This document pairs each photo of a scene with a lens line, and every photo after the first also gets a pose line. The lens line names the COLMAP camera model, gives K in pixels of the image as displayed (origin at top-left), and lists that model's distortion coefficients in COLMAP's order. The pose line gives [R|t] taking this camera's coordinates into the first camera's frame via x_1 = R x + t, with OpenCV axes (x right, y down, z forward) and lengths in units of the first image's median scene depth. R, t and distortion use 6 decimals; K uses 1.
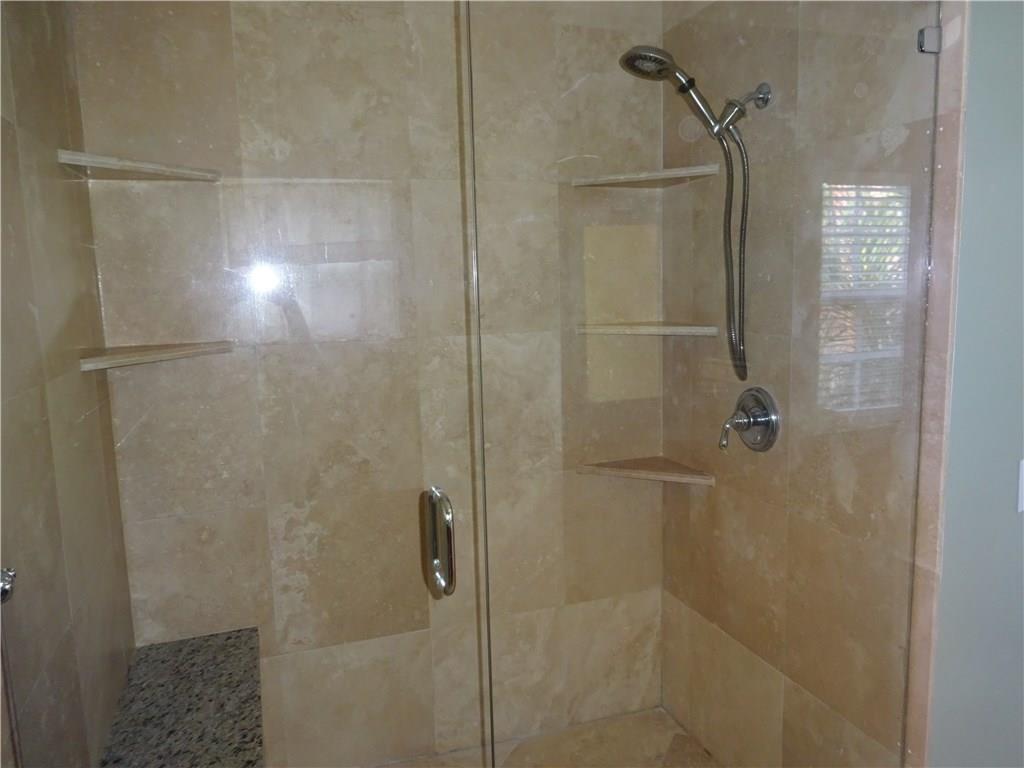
lens RADIAL K [[756.7, 0, 512.2], [0, 756.7, 390.1], [0, 0, 1]] dist [0.011901, -0.005842]
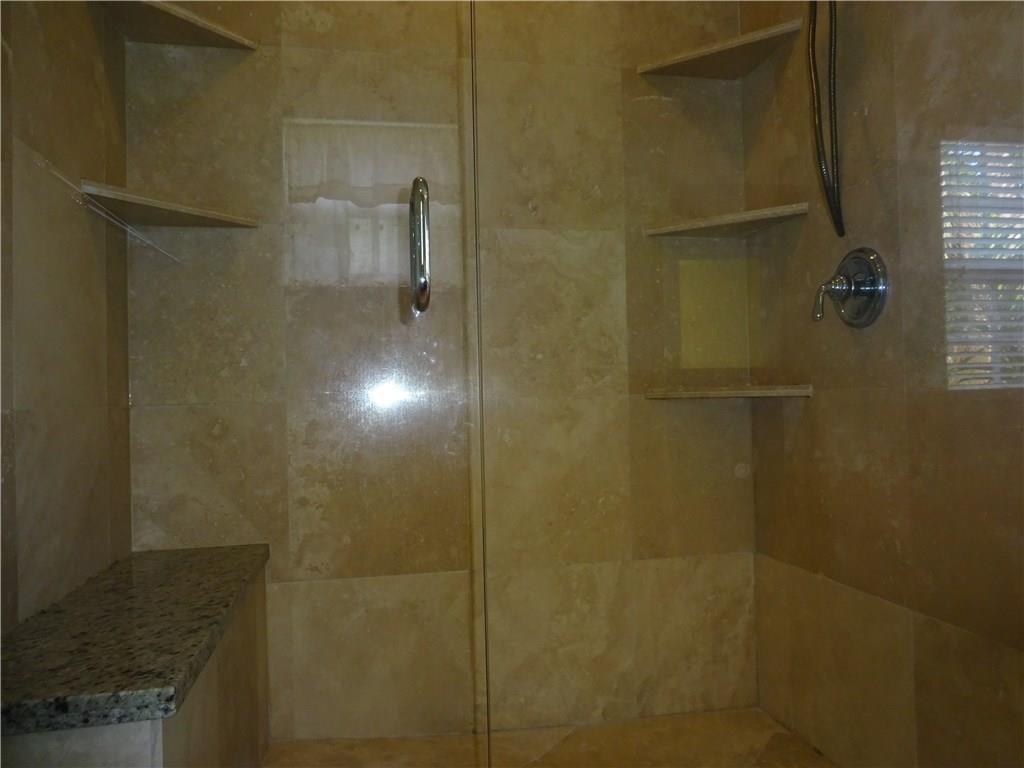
lens RADIAL K [[762.6, 0, 512.0], [0, 762.6, 384.0], [0, 0, 1]] dist [0.011352, -0.003498]
pose [[0.990151, 0.002711, -0.139974, 0.060606], [-0.024404, 0.987848, -0.153497, 0.246563], [0.137857, 0.155401, 0.978185, 0.144113]]
